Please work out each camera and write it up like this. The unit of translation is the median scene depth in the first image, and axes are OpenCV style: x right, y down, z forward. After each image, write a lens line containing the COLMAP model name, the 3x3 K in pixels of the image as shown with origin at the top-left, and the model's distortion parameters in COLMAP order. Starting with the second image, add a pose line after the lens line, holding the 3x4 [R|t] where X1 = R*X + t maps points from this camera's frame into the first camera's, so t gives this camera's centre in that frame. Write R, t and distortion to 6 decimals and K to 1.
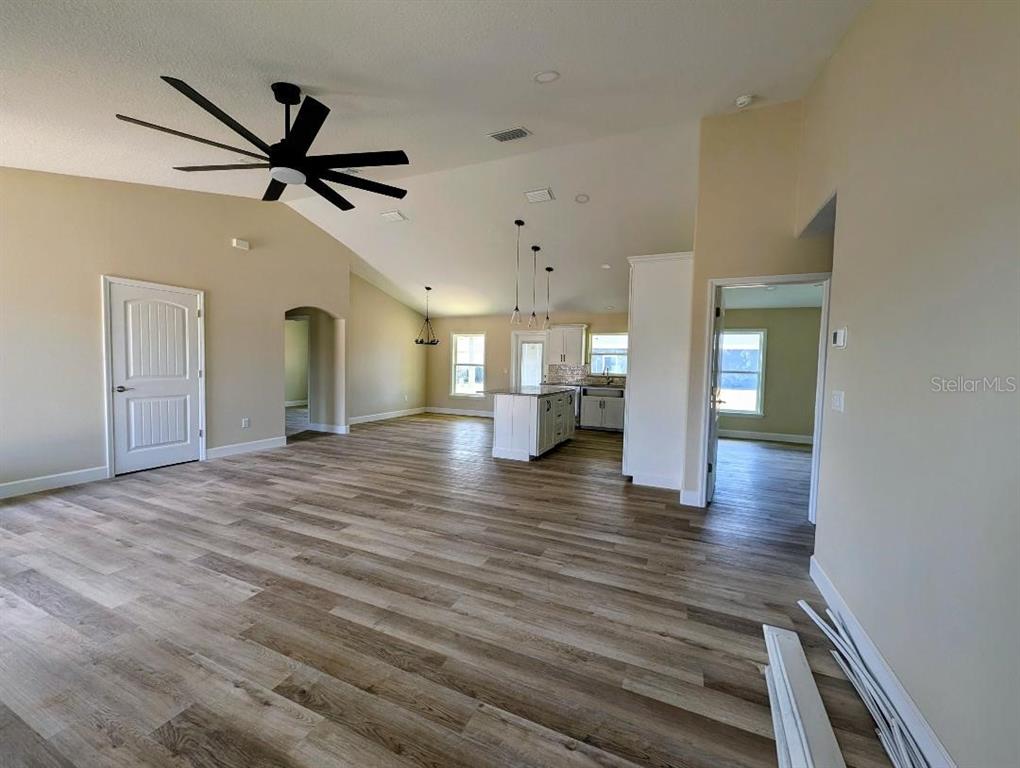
lens RADIAL K [[403.1, 0, 510.0], [0, 403.1, 384.0], [0, 0, 1]] dist [0.000906, 0.000309]
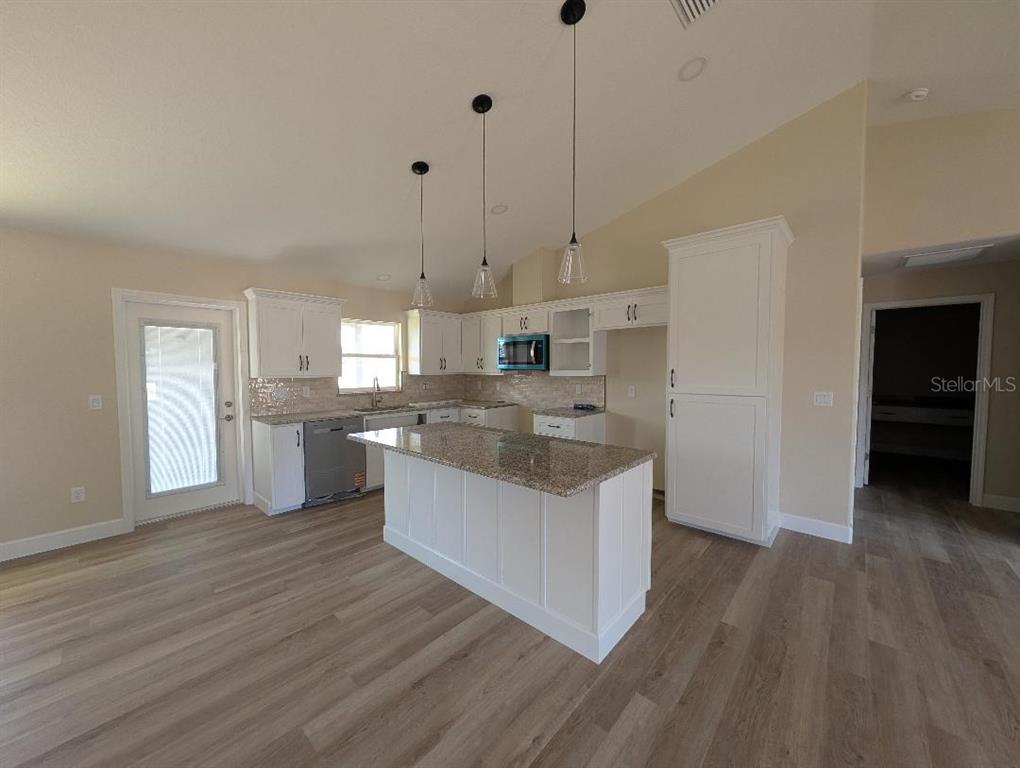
lens RADIAL K [[384.7, 0, 510.0], [0, 384.7, 384.0], [0, 0, 1]] dist [0.000983, 0.000256]
pose [[0.311455, -0.066294, 0.947946, -0.621478], [0.055856, 0.997116, 0.051381, -0.131932], [-0.948618, 0.036945, 0.314260, 1.660608]]
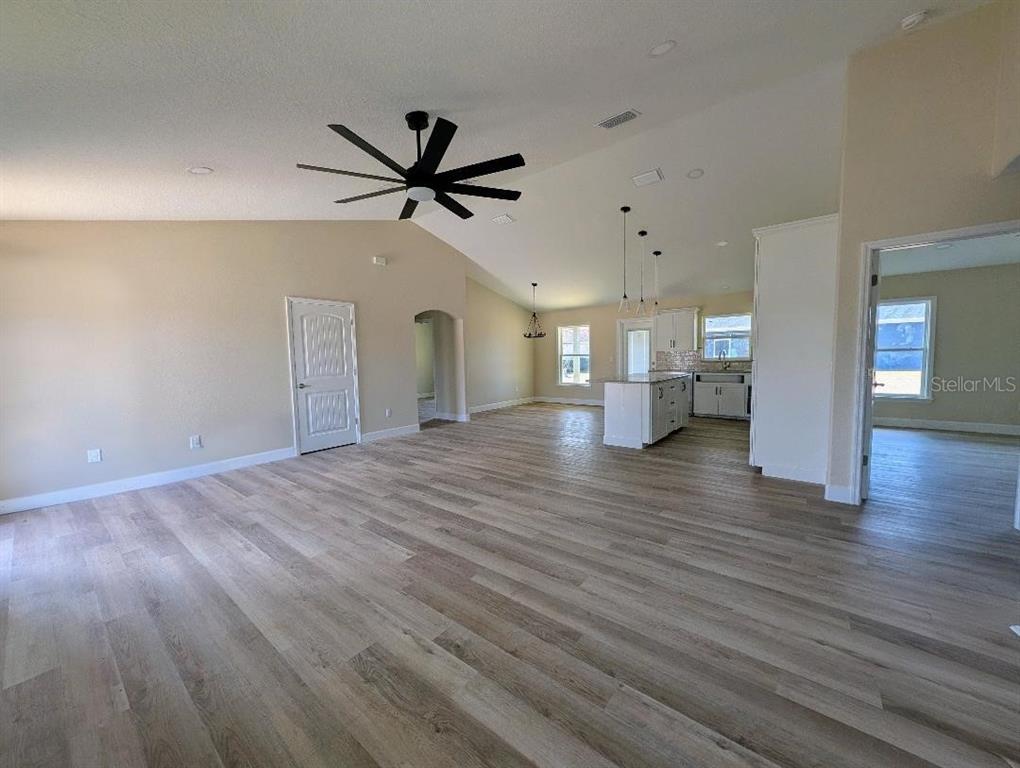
lens RADIAL K [[384.7, 0, 510.0], [0, 384.7, 384.0], [0, 0, 1]] dist [0.000983, 0.000256]
pose [[0.966466, -0.024956, -0.255580, -0.035287], [0.031254, 0.999299, 0.020611, 0.001978], [0.254886, -0.027908, 0.966568, 0.003023]]
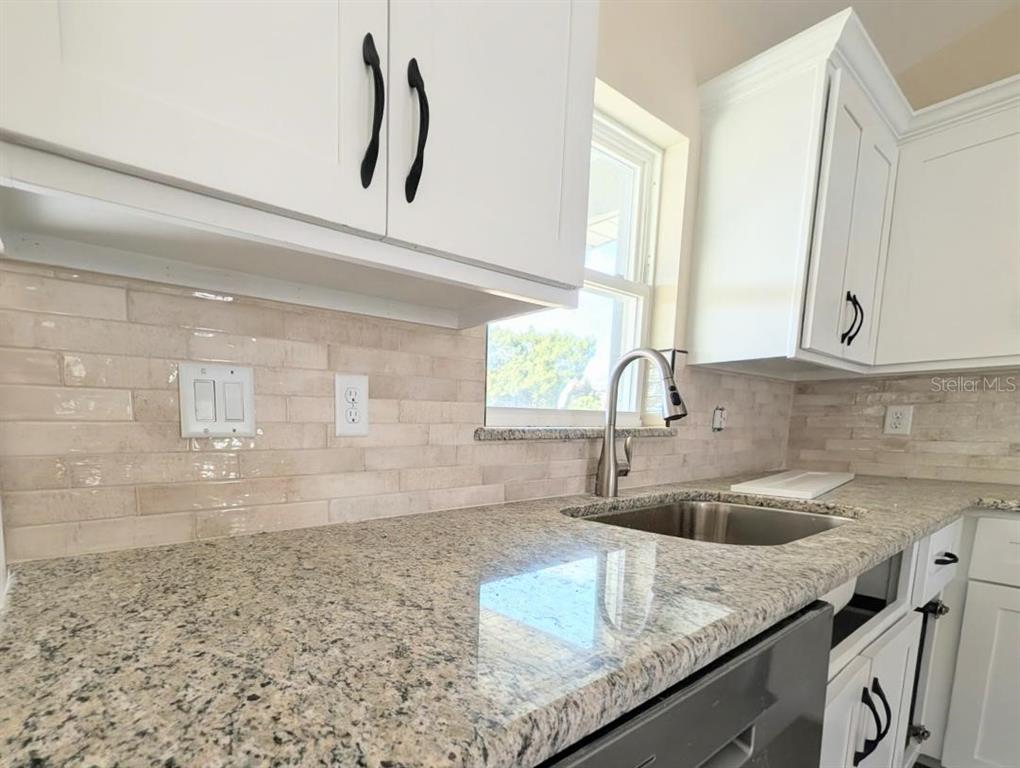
lens RADIAL K [[478.2, 0, 381.9], [0, 478.2, 479.1], [0, 0, 1]] dist [-0.000265, 0.000075]
pose [[0.536720, -0.114025, 0.836020, 0.187847], [0.044418, 0.993271, 0.106956, -0.062272], [-0.842590, -0.020271, 0.538174, 2.582611]]
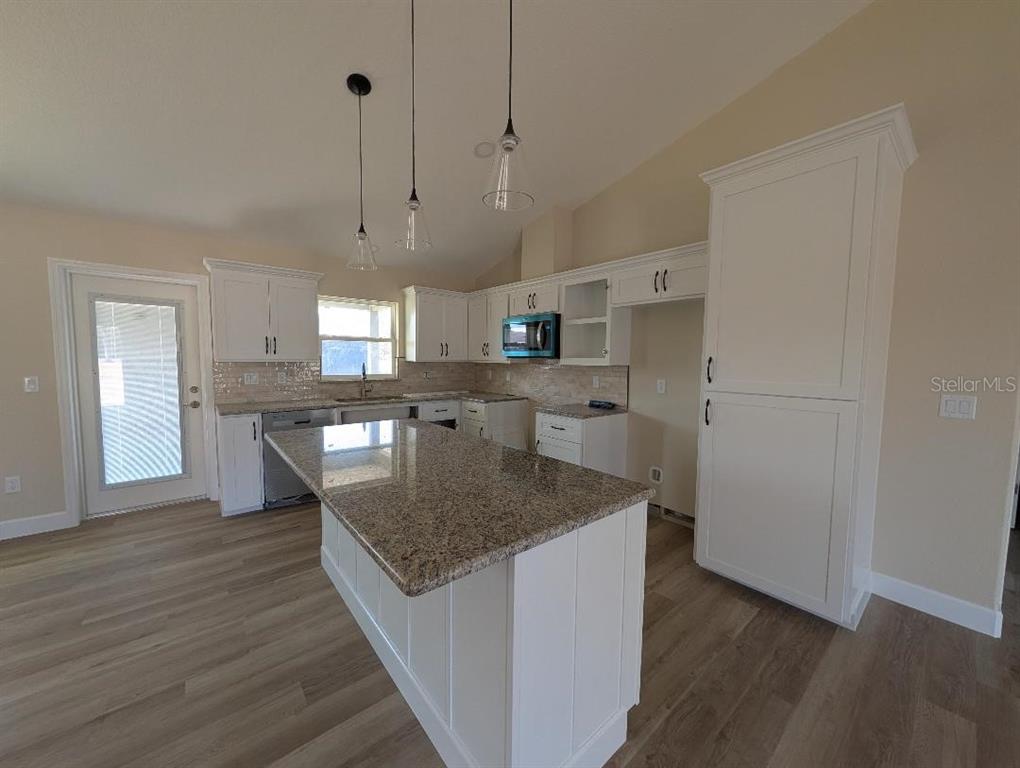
lens RADIAL K [[384.7, 0, 510.0], [0, 384.7, 384.0], [0, 0, 1]] dist [0.000983, 0.000256]
pose [[0.446161, -0.080643, 0.891312, -0.327036], [0.042157, 0.996720, 0.069077, -0.109719], [-0.893959, 0.006755, 0.448097, 1.583266]]
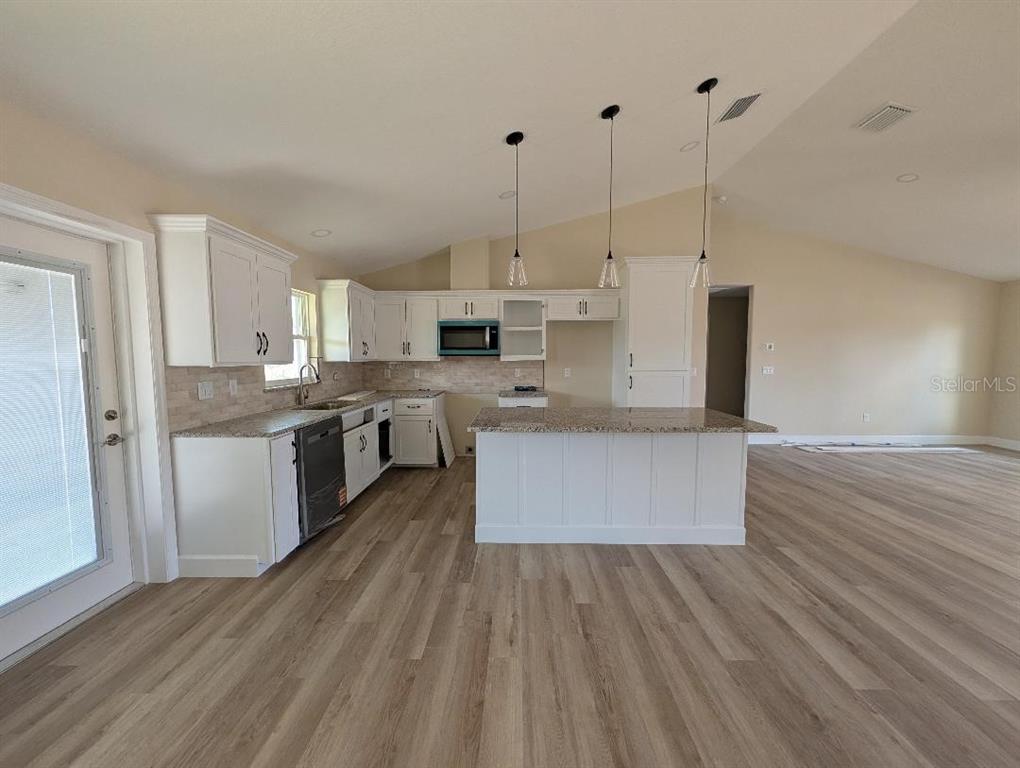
lens RADIAL K [[384.7, 0, 510.0], [0, 384.7, 384.0], [0, 0, 1]] dist [0.000983, 0.000256]
pose [[-0.386582, -0.088651, 0.917984, -0.625965], [0.039169, 0.992893, 0.112380, -0.157822], [-0.921423, 0.079400, -0.380362, 2.504507]]
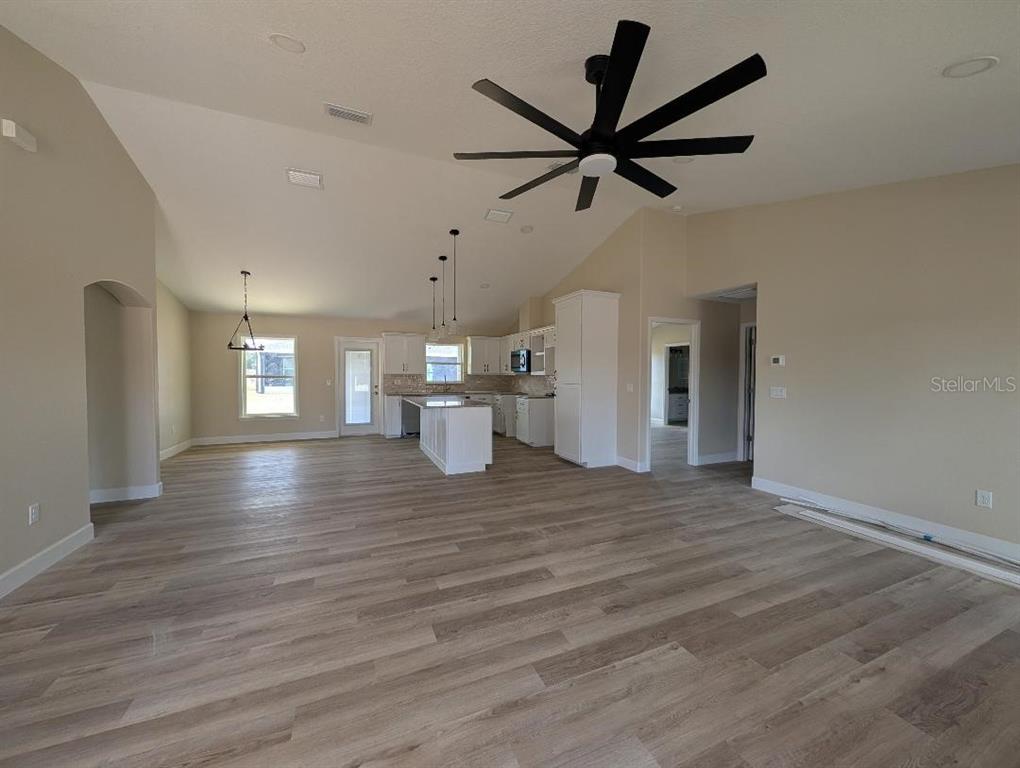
lens RADIAL K [[384.7, 0, 510.0], [0, 384.7, 384.0], [0, 0, 1]] dist [0.000983, 0.000256]
pose [[0.682985, -0.040047, 0.729334, -1.014843], [0.047455, 0.998819, 0.010405, -0.056971], [-0.728890, 0.027505, 0.684079, 0.469282]]
